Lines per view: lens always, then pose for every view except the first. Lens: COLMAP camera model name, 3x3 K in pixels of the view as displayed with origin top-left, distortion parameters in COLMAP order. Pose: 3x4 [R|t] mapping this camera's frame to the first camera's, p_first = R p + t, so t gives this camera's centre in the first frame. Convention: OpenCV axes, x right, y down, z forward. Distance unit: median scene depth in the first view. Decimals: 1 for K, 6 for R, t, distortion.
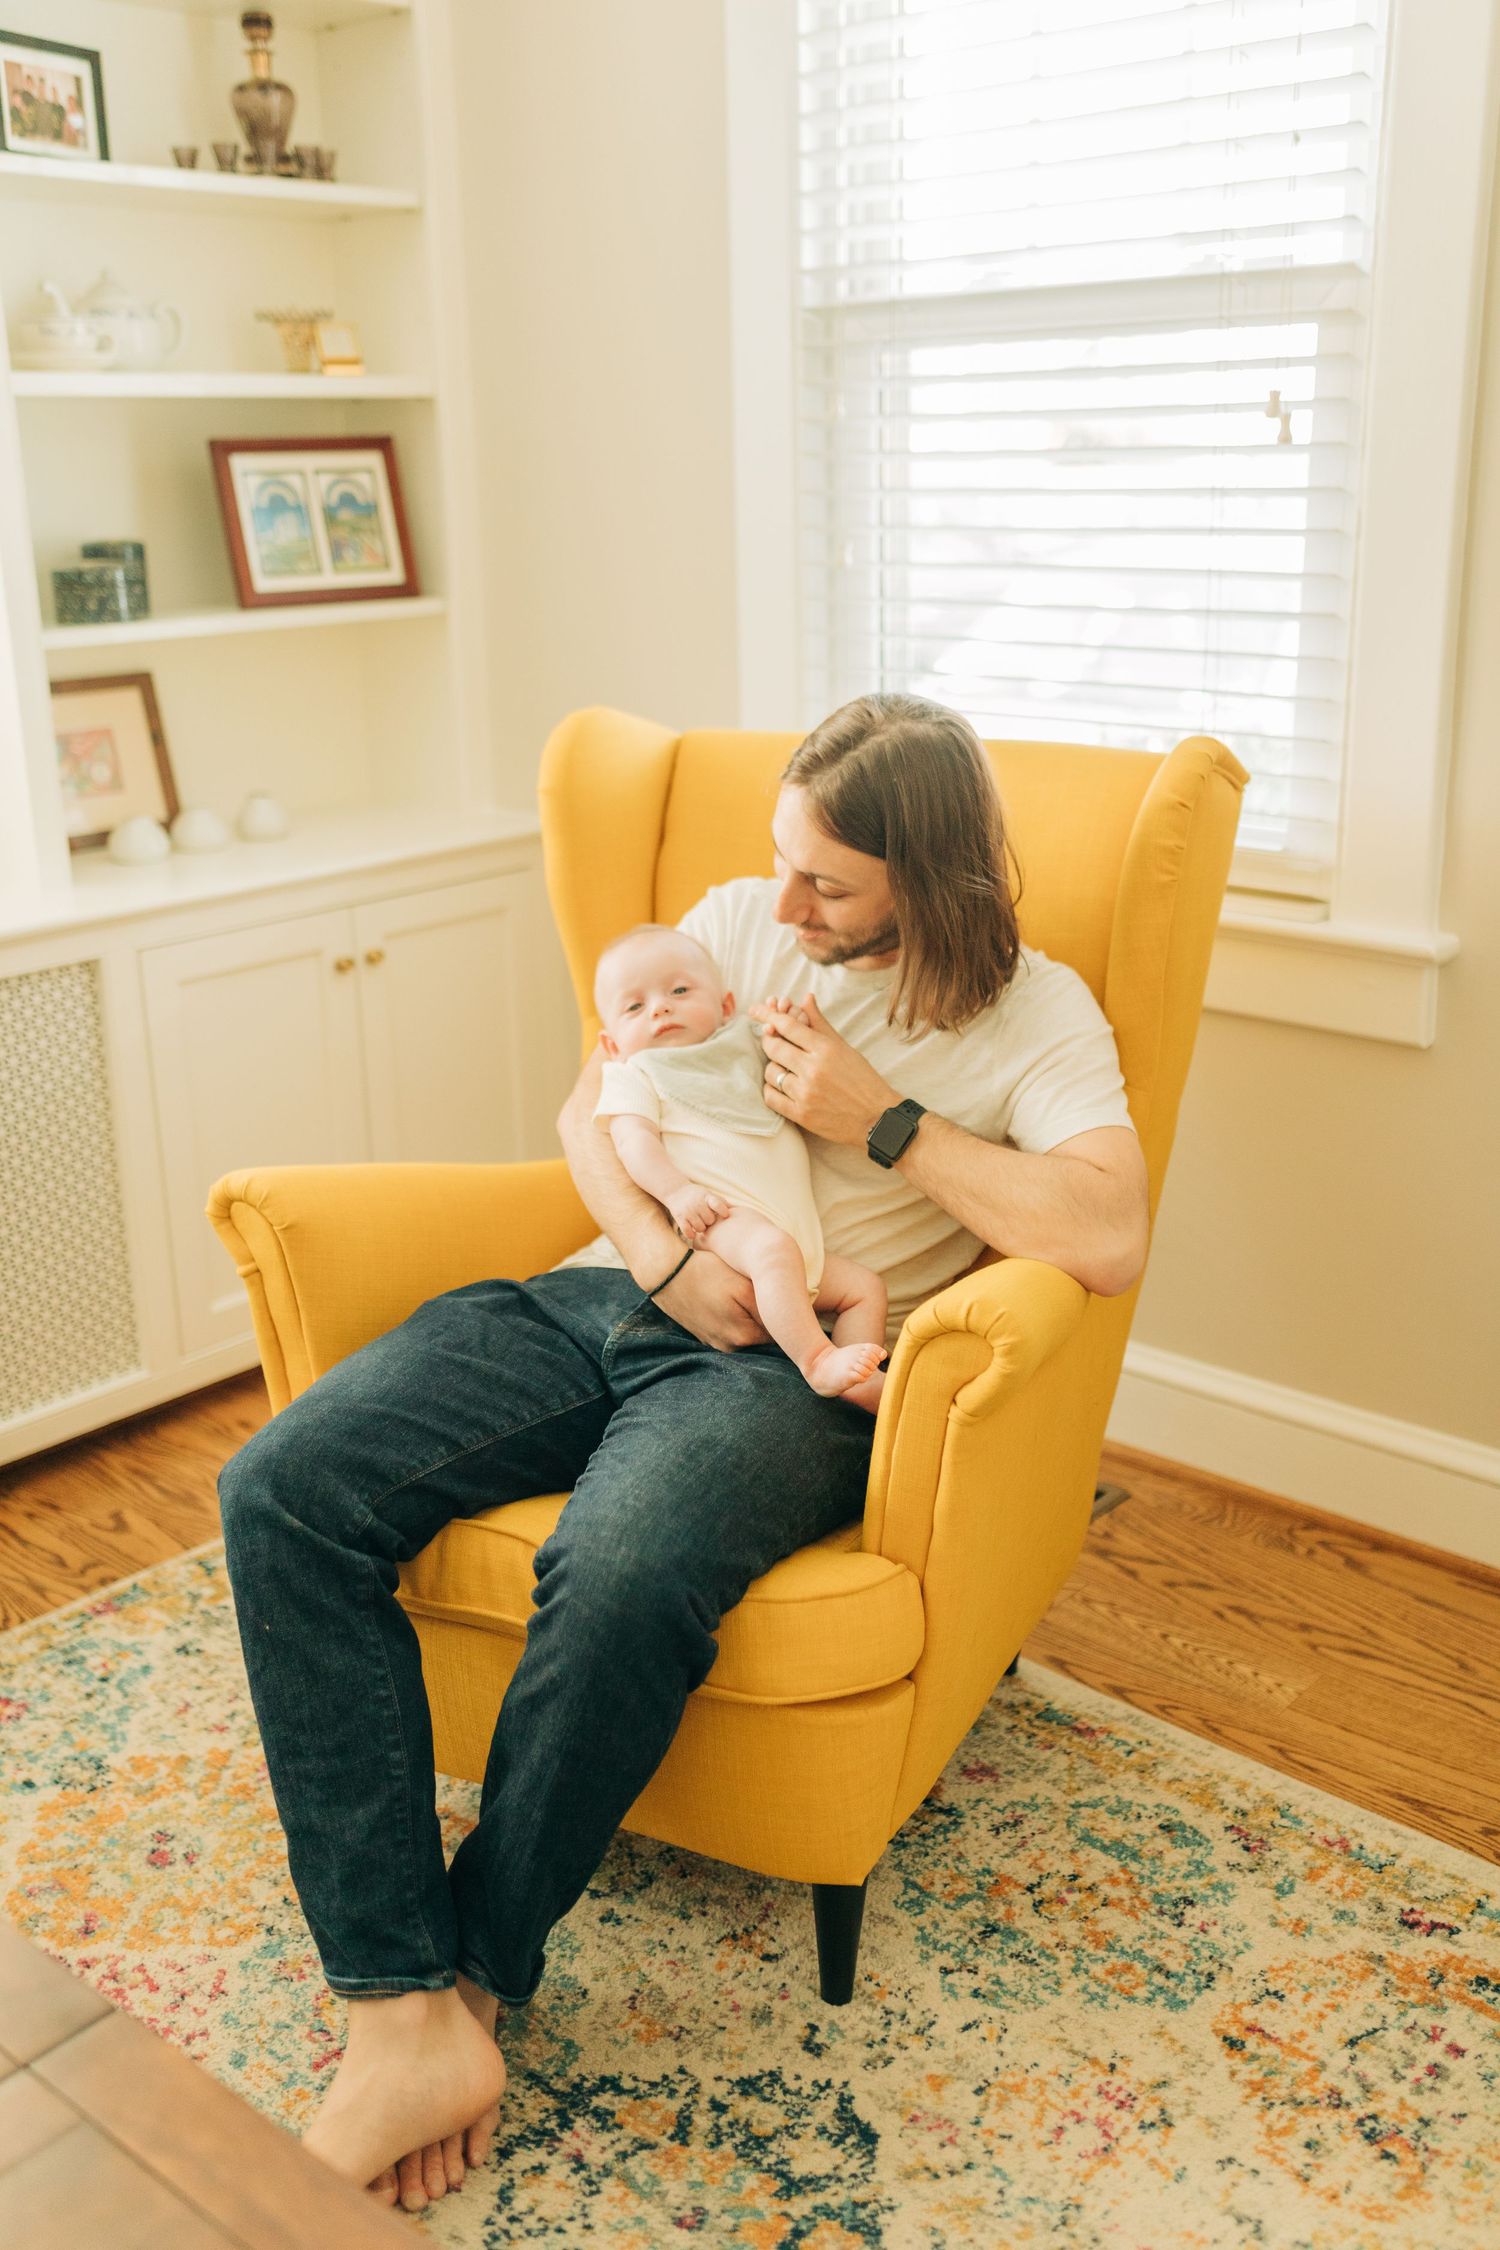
lens RADIAL K [[2246.6, 0, 747.1], [0, 2246.6, 1045.9], [0, 0, 1]] dist [-0.005205, 0.015469]
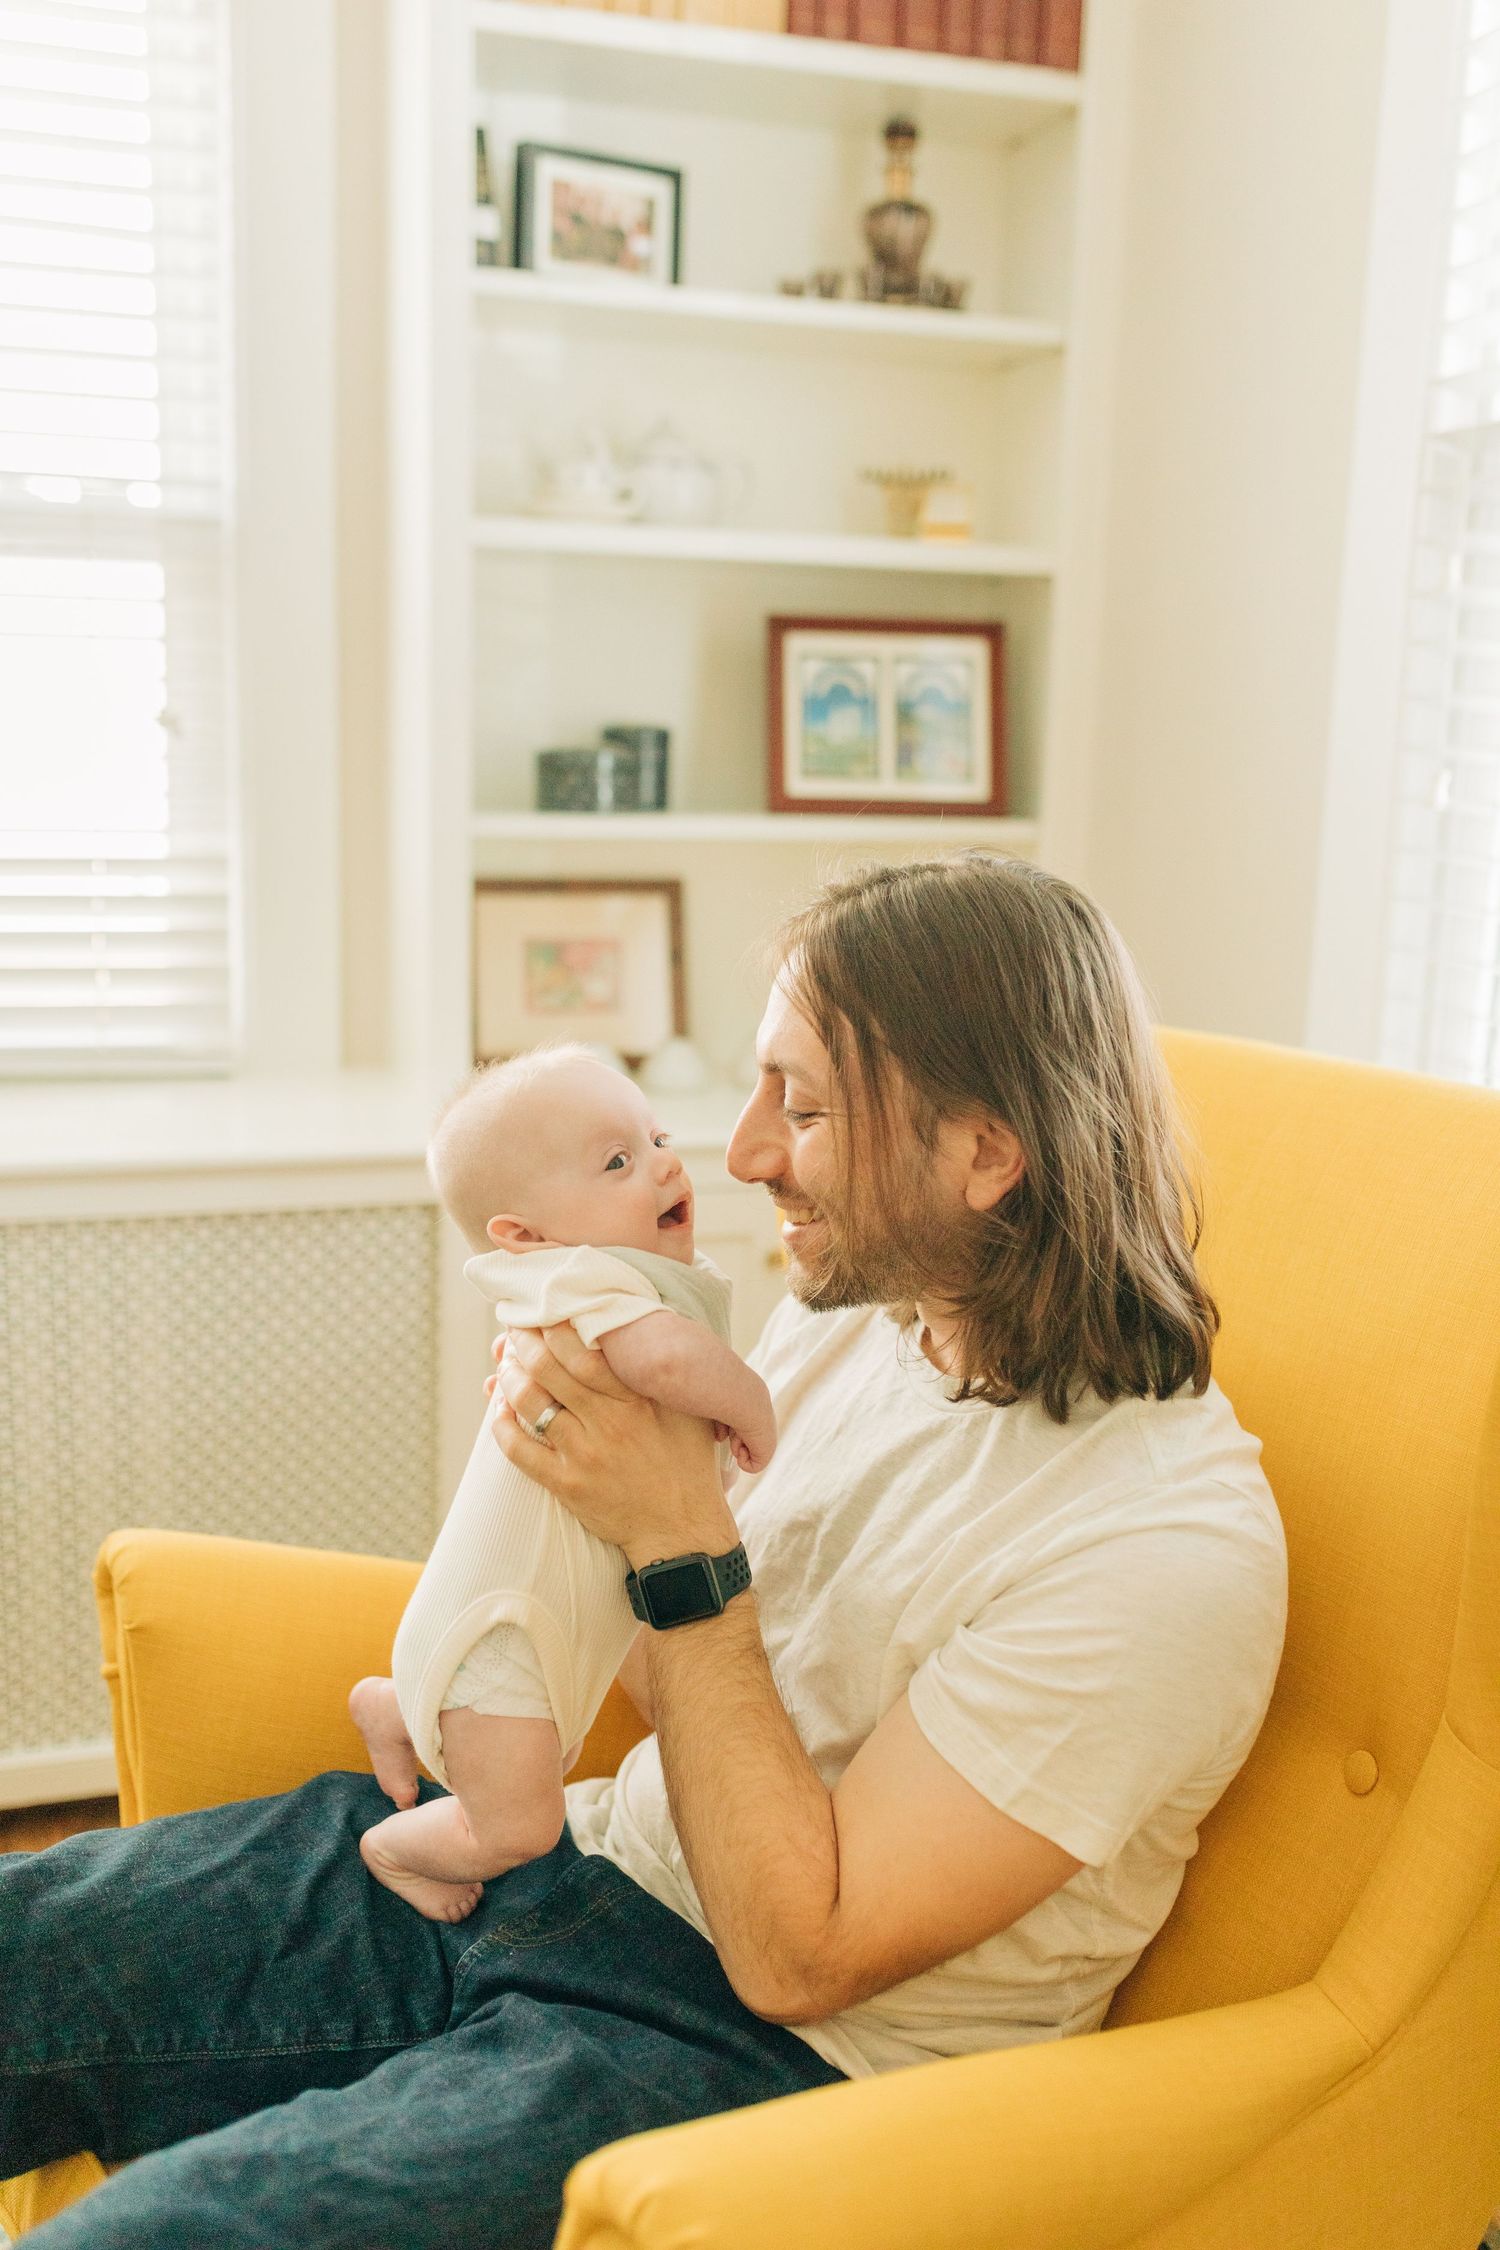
lens RADIAL K [[2120.3, 0, 750.0], [0, 2120.3, 1125.0], [0, 0, 1]] dist [-0.017209, -0.005453]
pose [[0.858032, 0.139138, -0.494390, 0.175218], [-0.172533, 0.984751, -0.022294, -0.061533], [0.483749, 0.104428, 0.868954, 0.321419]]
